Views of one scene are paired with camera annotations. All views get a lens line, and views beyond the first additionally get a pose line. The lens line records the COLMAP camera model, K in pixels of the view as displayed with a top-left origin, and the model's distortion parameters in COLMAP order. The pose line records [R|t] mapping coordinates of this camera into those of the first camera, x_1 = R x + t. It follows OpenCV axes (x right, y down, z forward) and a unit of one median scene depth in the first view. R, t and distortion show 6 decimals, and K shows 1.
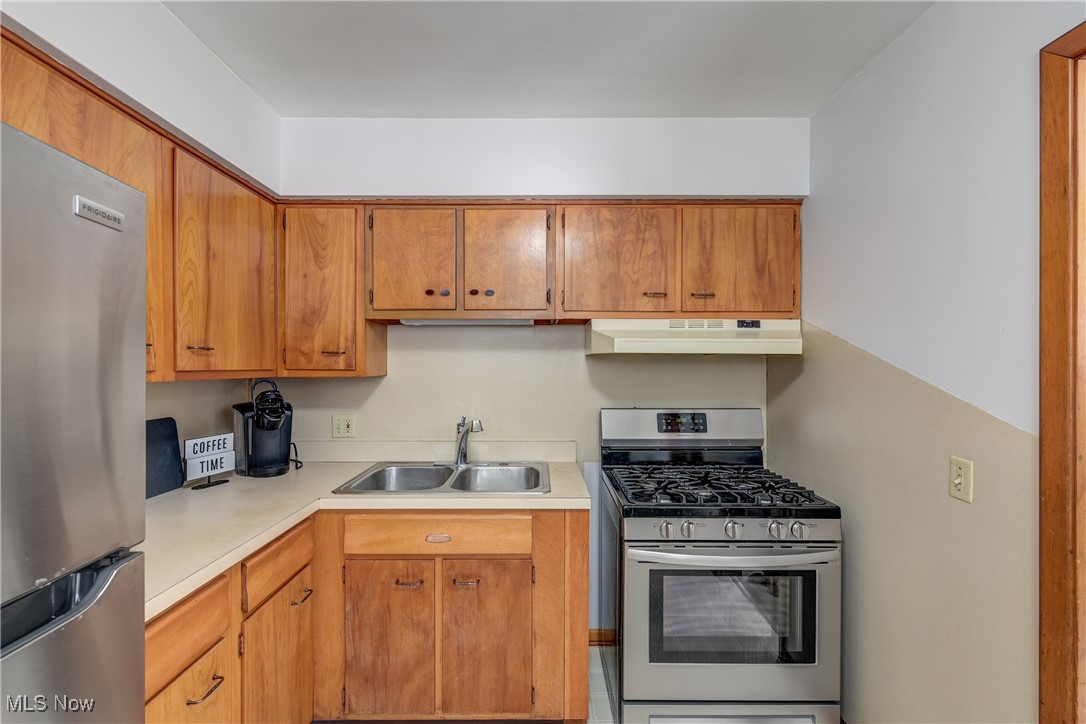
lens RADIAL K [[466.0, 0, 544.3], [0, 466.0, 367.0], [0, 0, 1]] dist [0.002456, -0.001444]
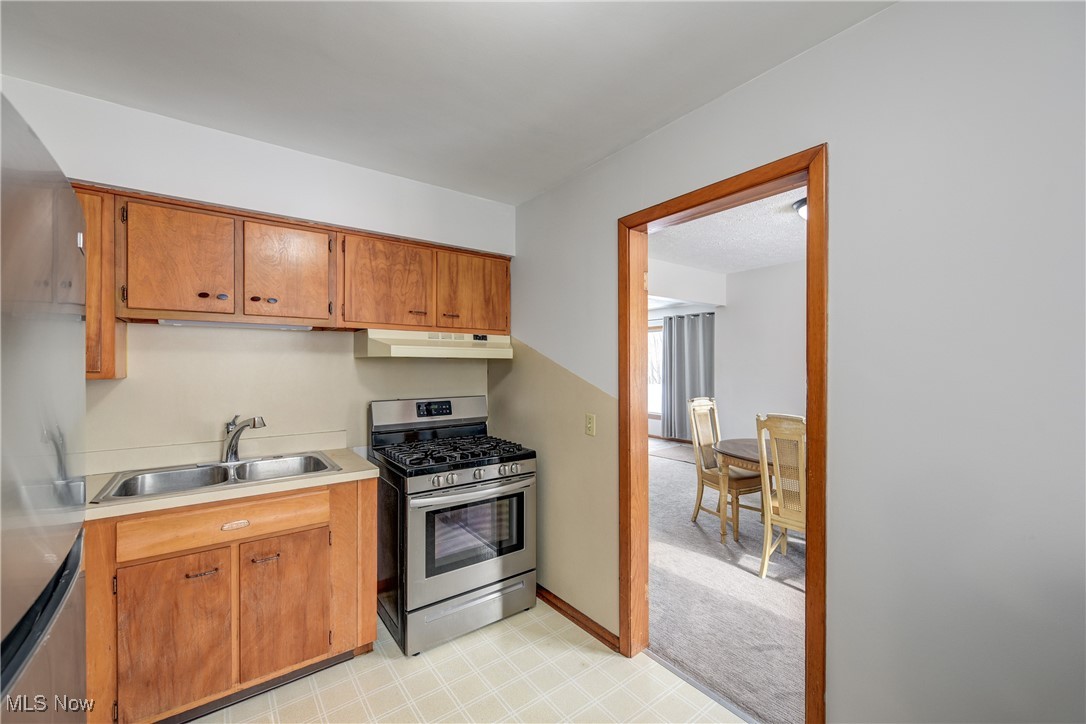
lens RADIAL K [[431.1, 0, 548.3], [0, 431.1, 363.9], [0, 0, 1]] dist [-0.000832, 0.000147]
pose [[0.795465, 0.000263, 0.605999, -0.221167], [0.003510, 0.999981, -0.005041, -0.002298], [-0.605989, 0.006137, 0.795449, -0.213082]]
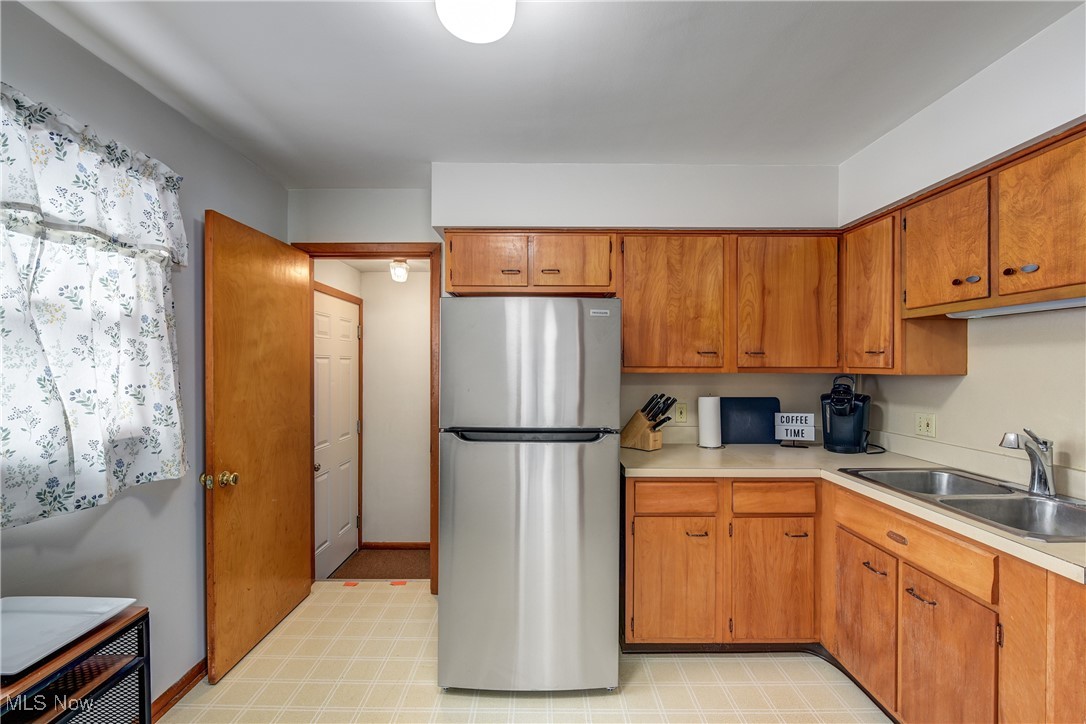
lens RADIAL K [[461.0, 0, 541.1], [0, 461.0, 360.7], [0, 0, 1]] dist [-0.001655, -0.000636]
pose [[-0.012208, -0.006177, -0.999906, 0.658042], [-0.004672, 0.999970, -0.006121, -0.000454], [0.999915, 0.004596, -0.012237, 0.216514]]
